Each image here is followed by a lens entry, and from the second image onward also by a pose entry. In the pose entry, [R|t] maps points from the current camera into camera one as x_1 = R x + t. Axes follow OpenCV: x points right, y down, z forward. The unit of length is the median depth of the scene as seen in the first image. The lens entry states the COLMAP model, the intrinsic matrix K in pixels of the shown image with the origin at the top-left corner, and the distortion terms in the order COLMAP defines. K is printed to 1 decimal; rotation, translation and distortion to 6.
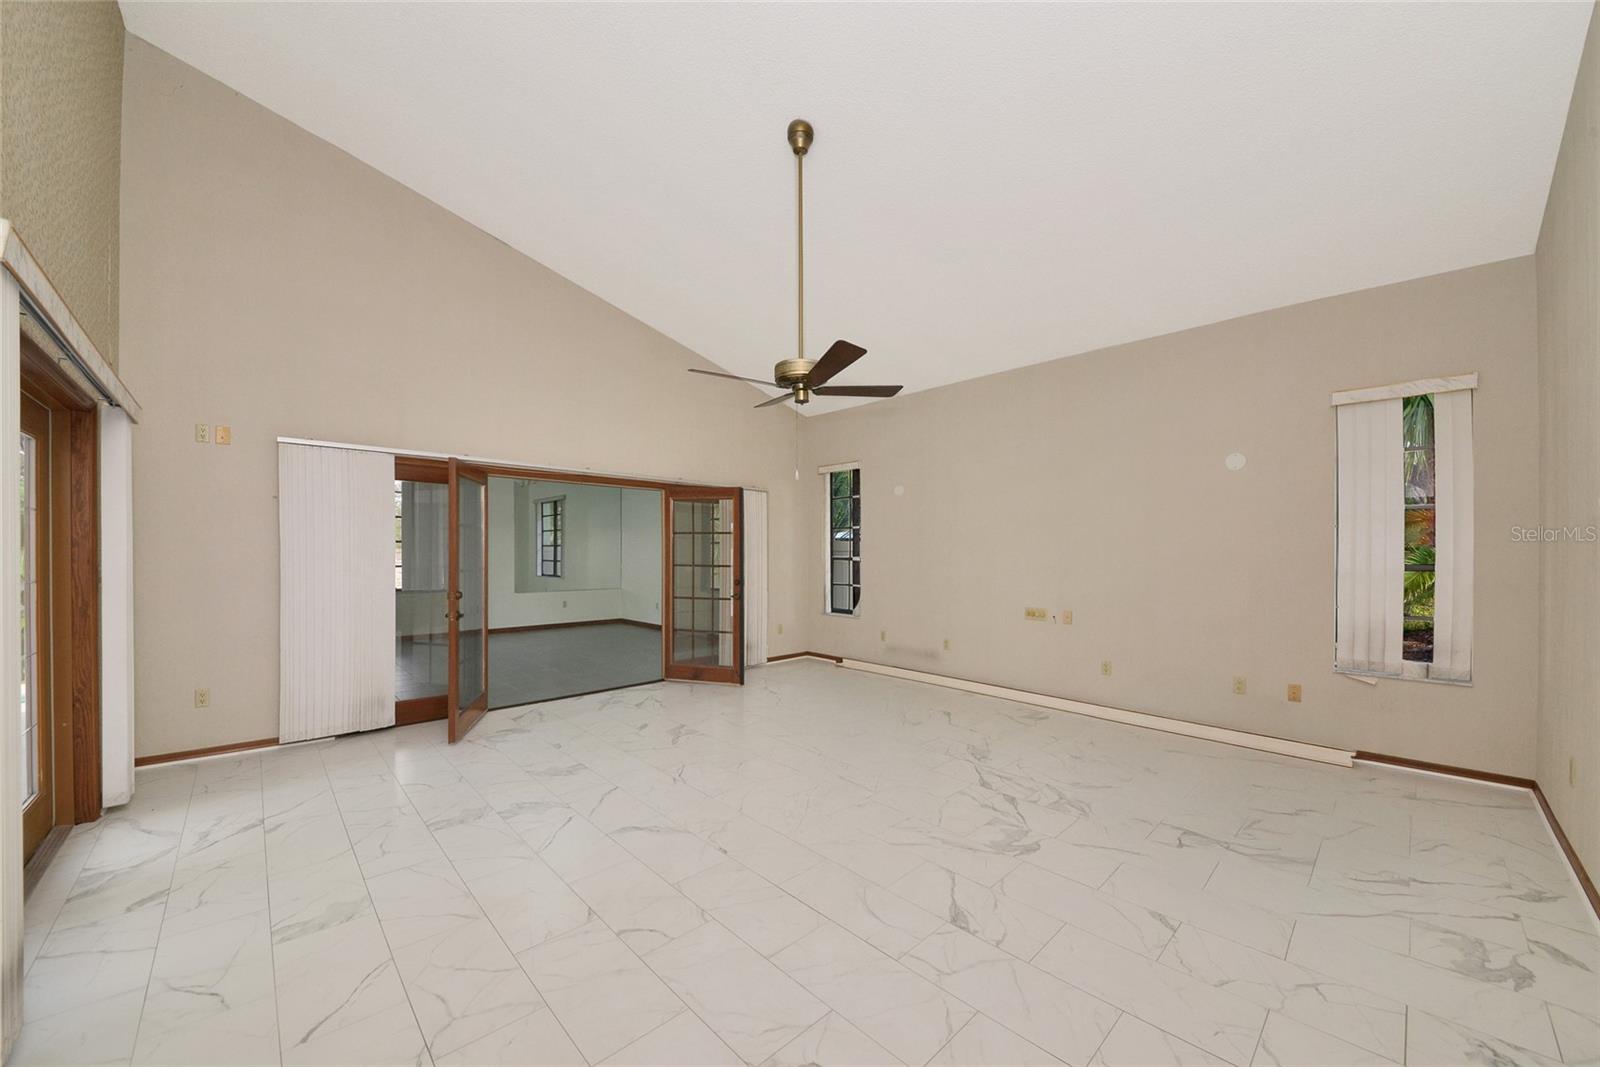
lens RADIAL K [[561.5, 0, 800.0], [0, 561.5, 533.5], [0, 0, 1]] dist [0.017482, -0.015672]
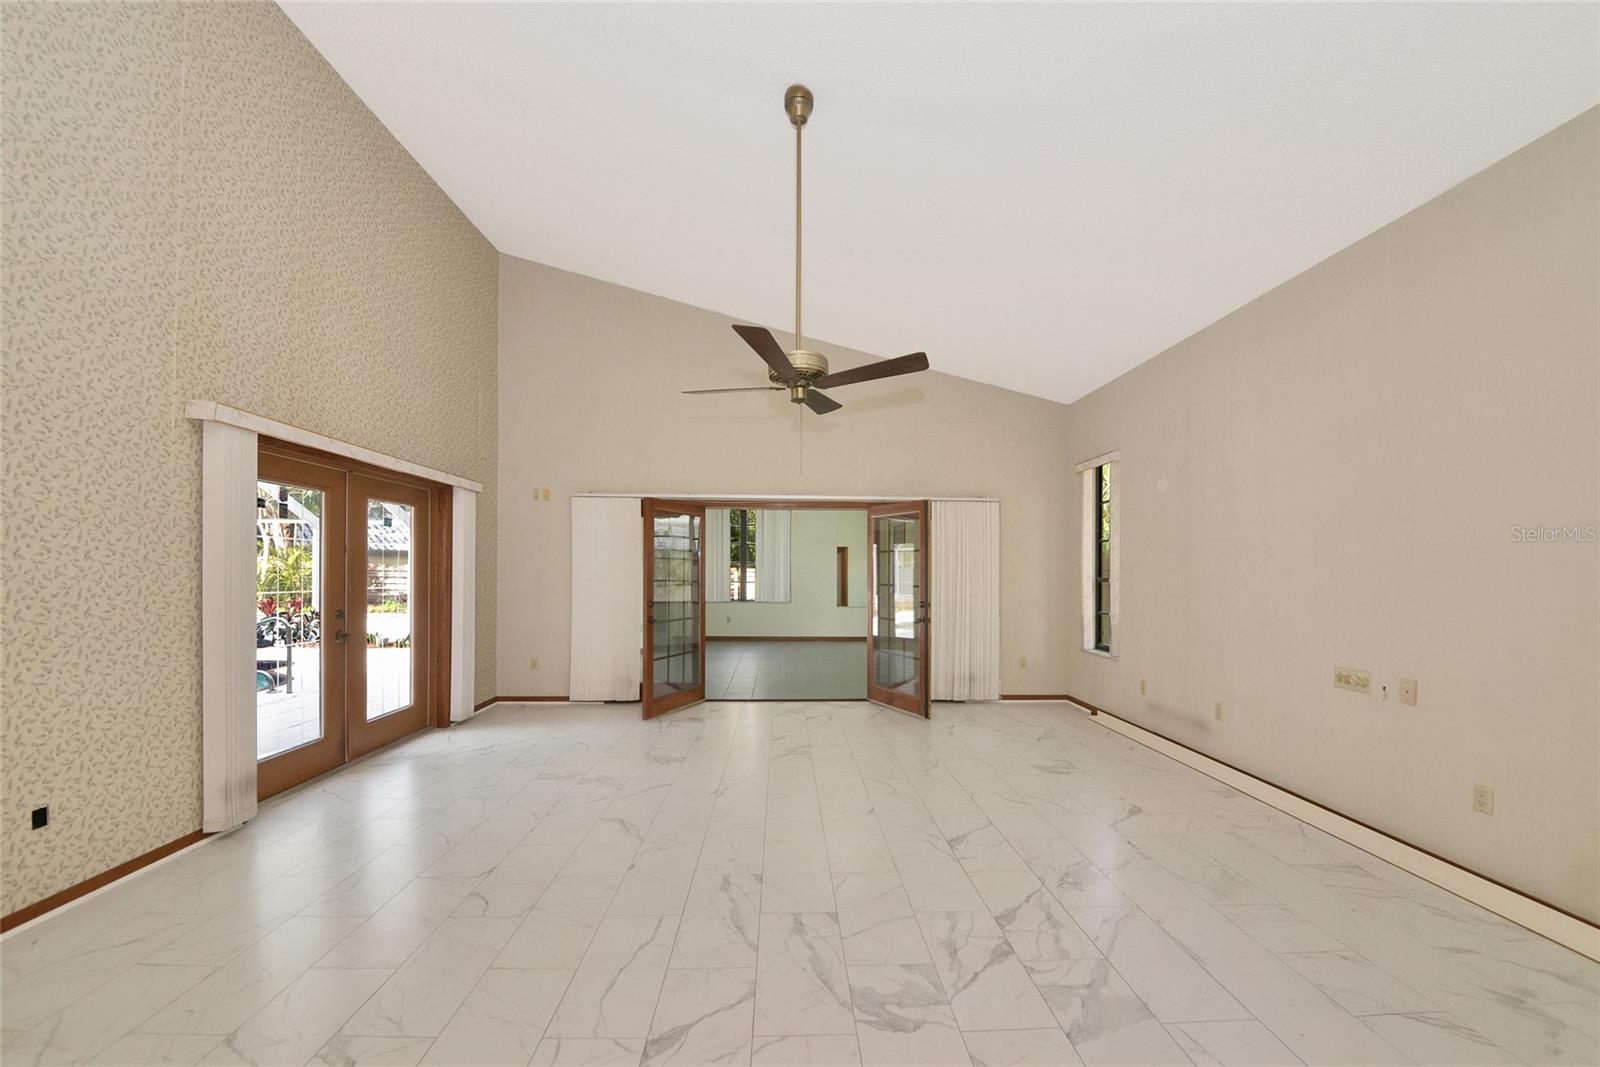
lens RADIAL K [[552.2, 0, 796.8], [0, 552.2, 555.8], [0, 0, 1]] dist [0.018894, -0.022742]
pose [[0.759899, -0.016743, -0.649825, 0.408603], [0.018325, 0.999823, -0.004332, 0.010271], [0.649783, -0.008616, 0.760071, 0.244739]]
